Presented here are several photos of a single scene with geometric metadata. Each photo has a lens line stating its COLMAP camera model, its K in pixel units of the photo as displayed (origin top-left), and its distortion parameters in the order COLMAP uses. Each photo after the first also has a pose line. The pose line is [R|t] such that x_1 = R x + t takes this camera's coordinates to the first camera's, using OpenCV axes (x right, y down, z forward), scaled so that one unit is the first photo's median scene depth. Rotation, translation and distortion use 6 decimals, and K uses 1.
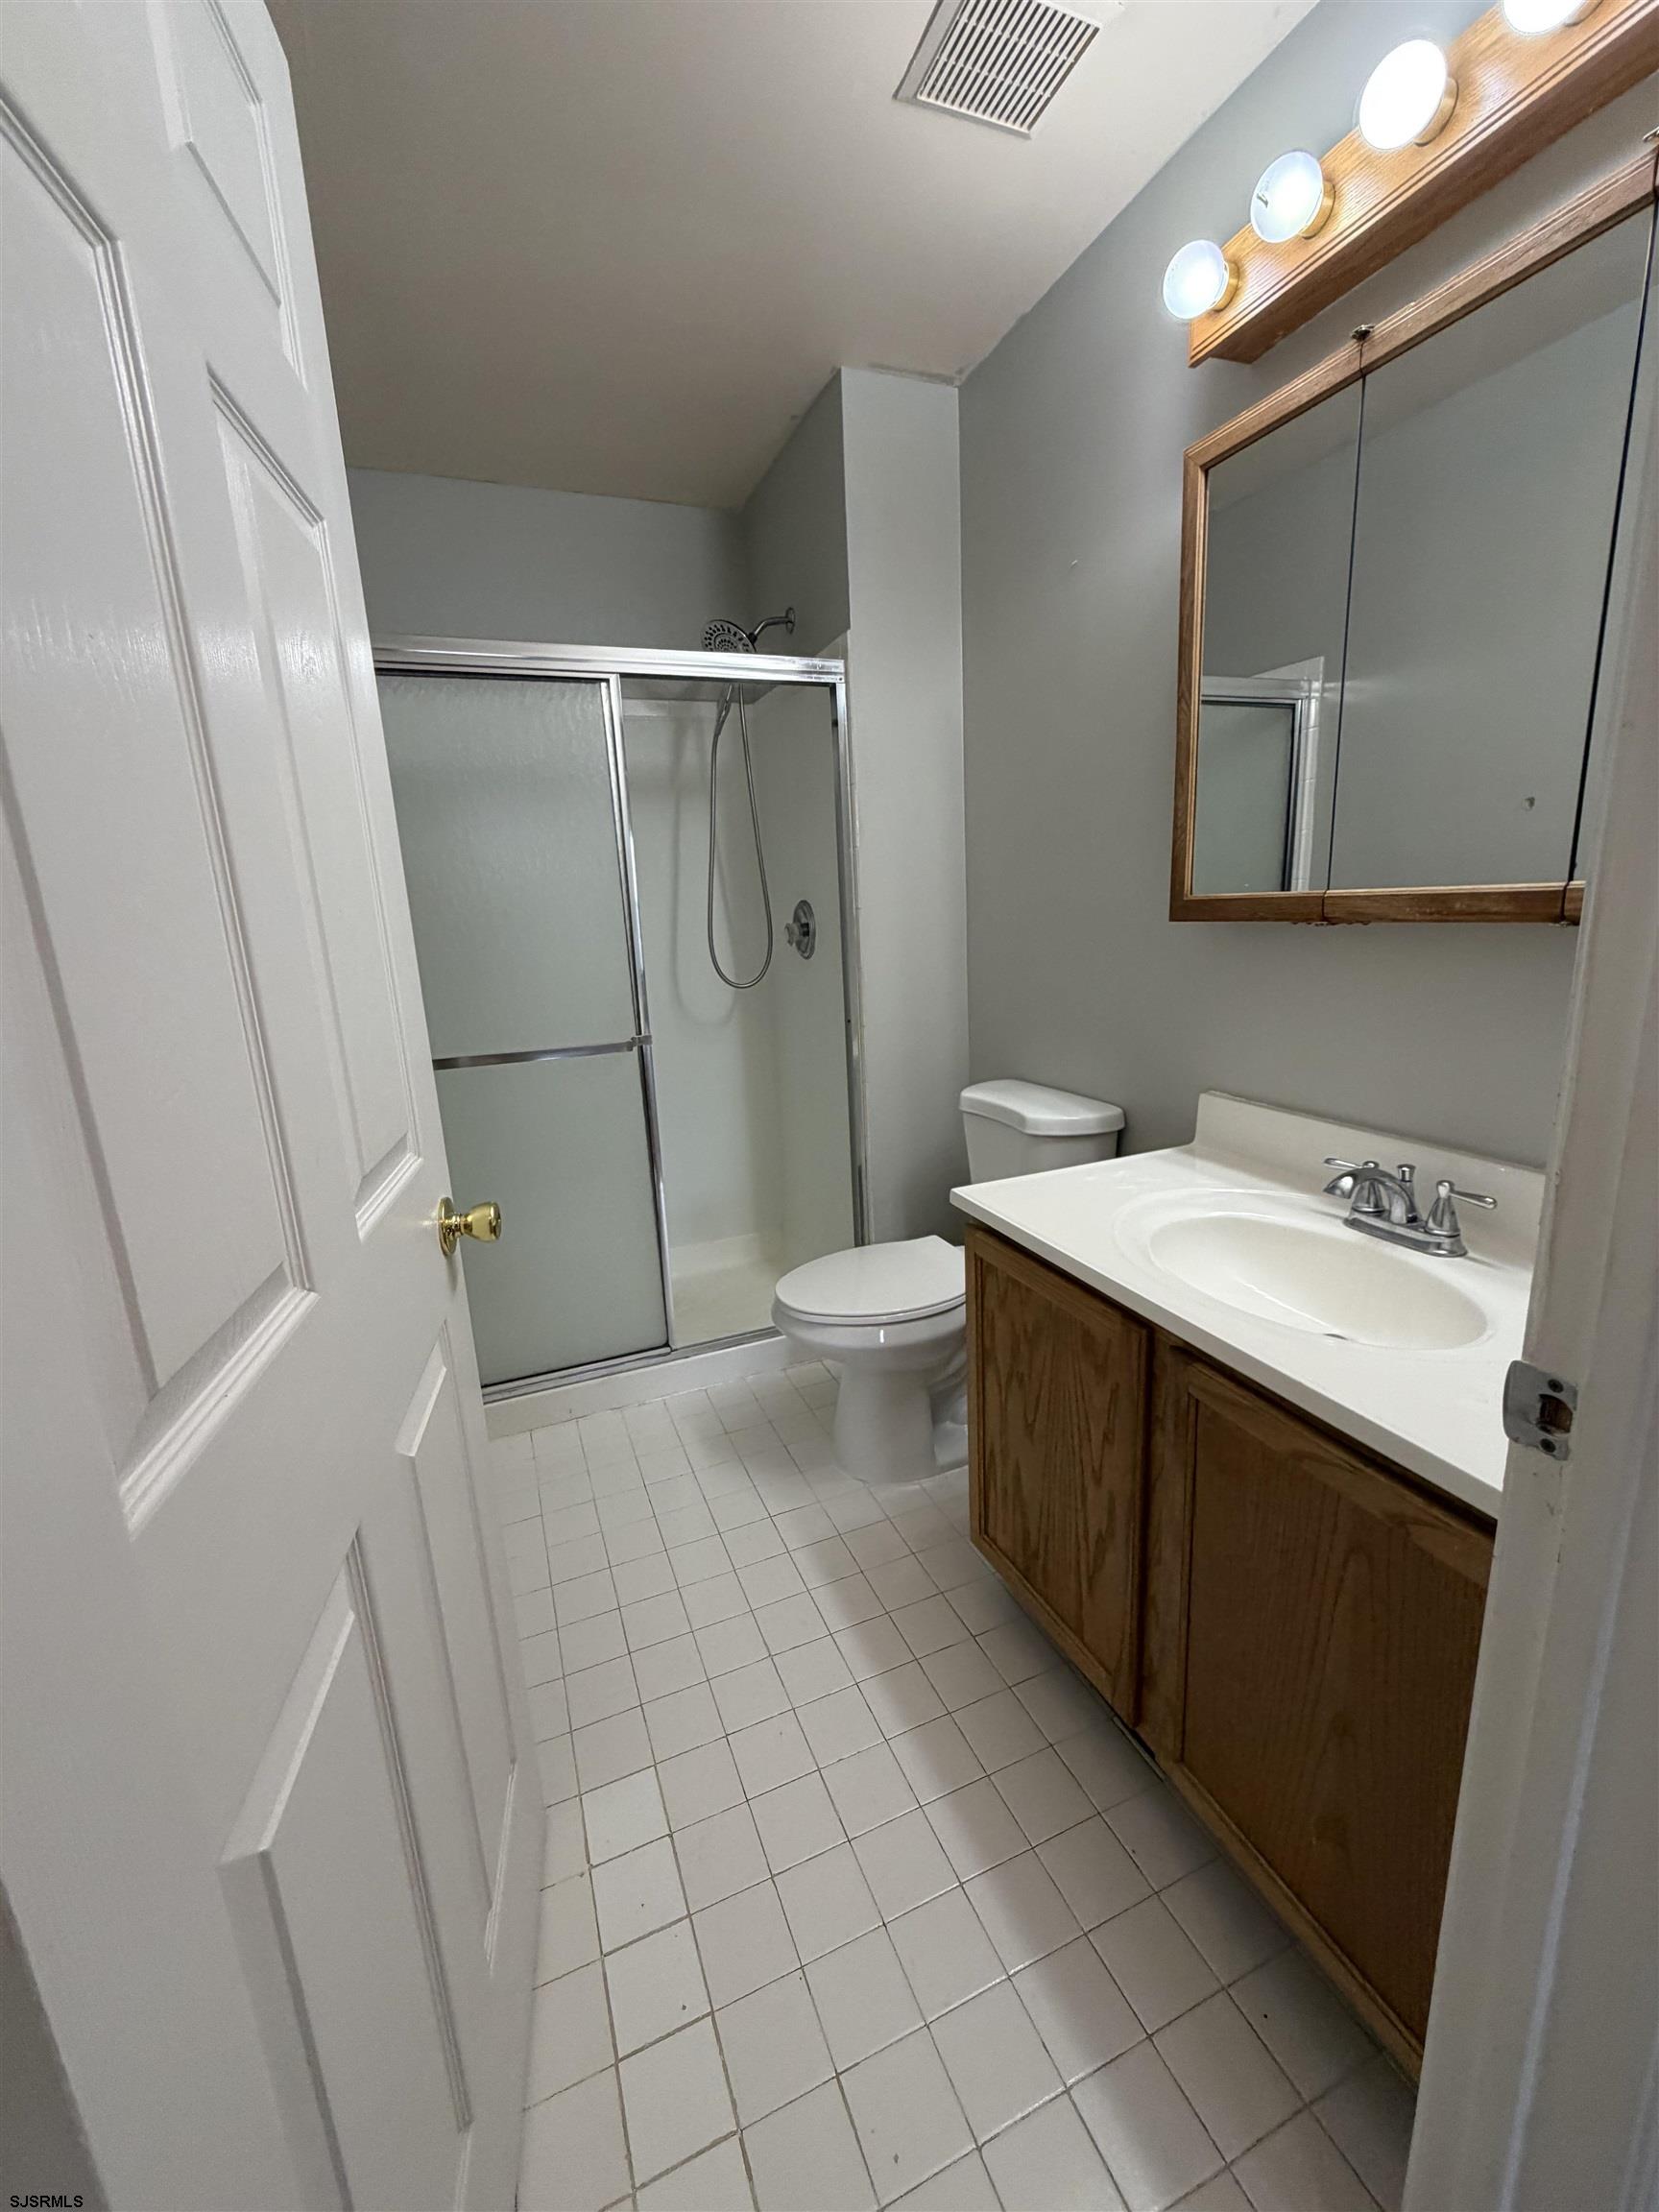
lens RADIAL K [[885.3, 0, 832.7], [0, 885.3, 1107.2], [0, 0, 1]] dist [-0.000980, 0.000250]
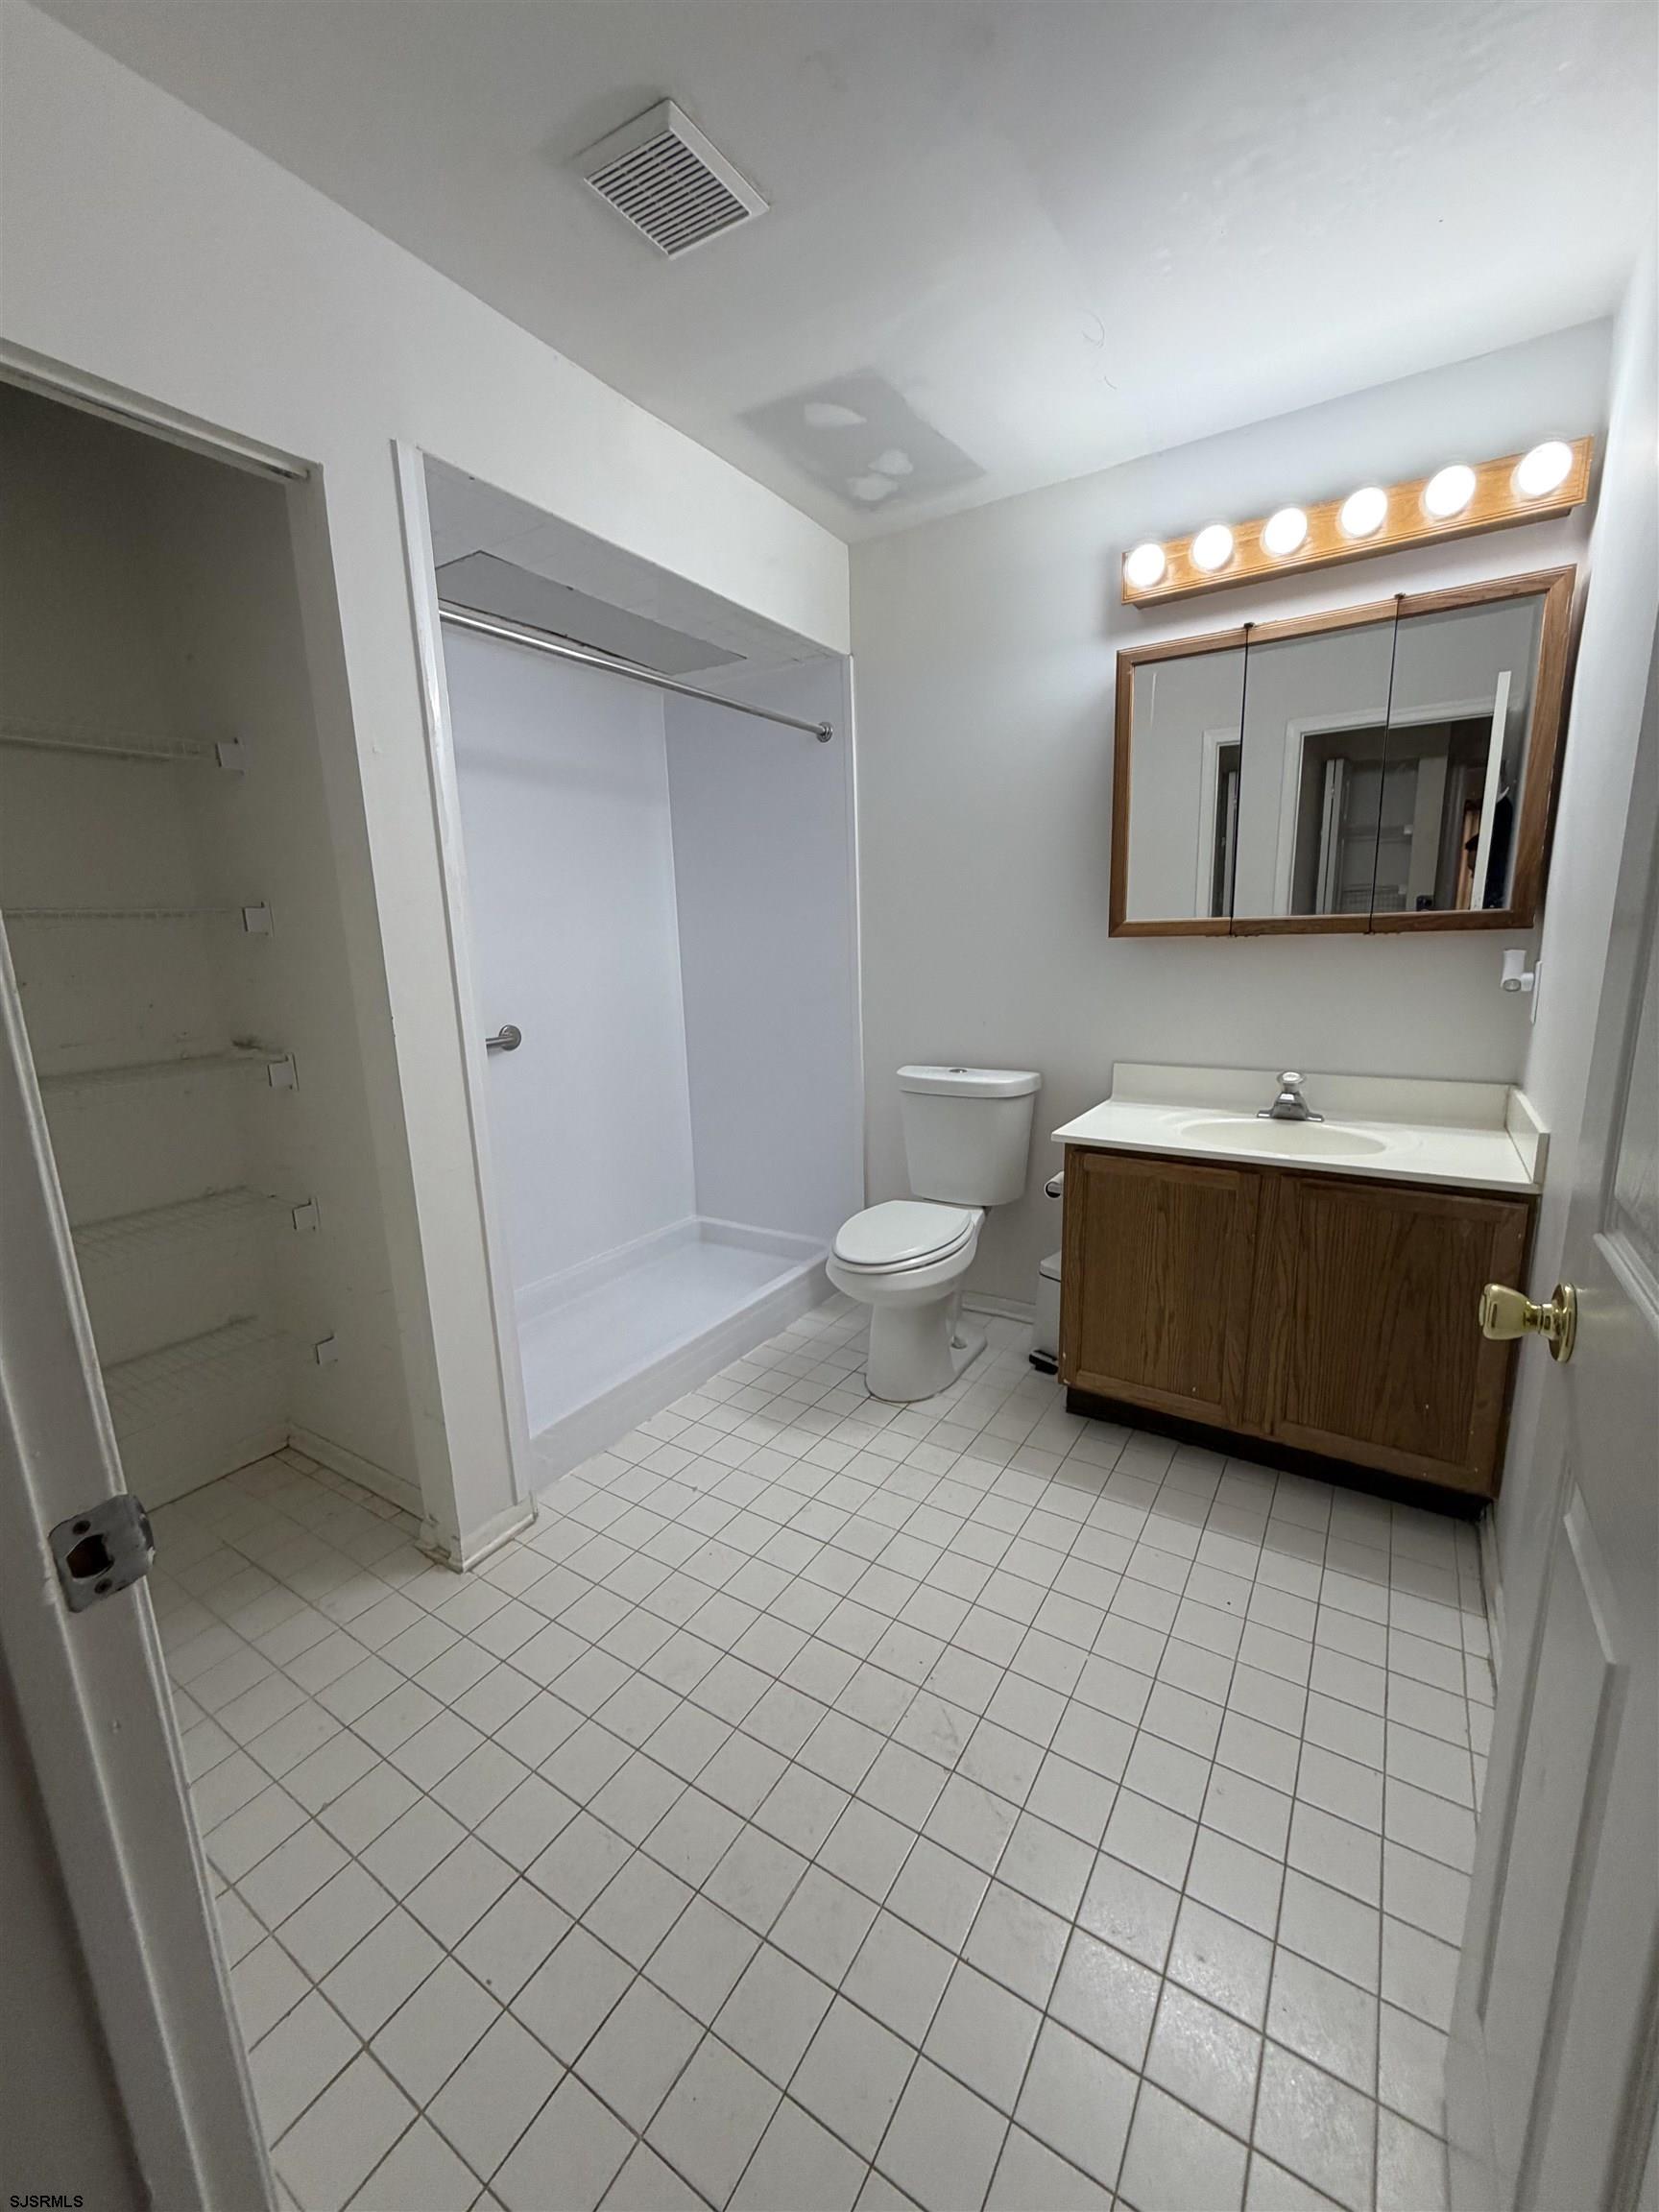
lens RADIAL K [[885.3, 0, 829.4], [0, 885.3, 1107.0], [0, 0, 1]] dist [-0.000980, 0.000250]
pose [[0.811570, -0.083550, 0.578250, -0.908875], [0.107820, 0.994141, -0.007683, 0.036761], [-0.574220, 0.068582, 0.815823, 0.072574]]
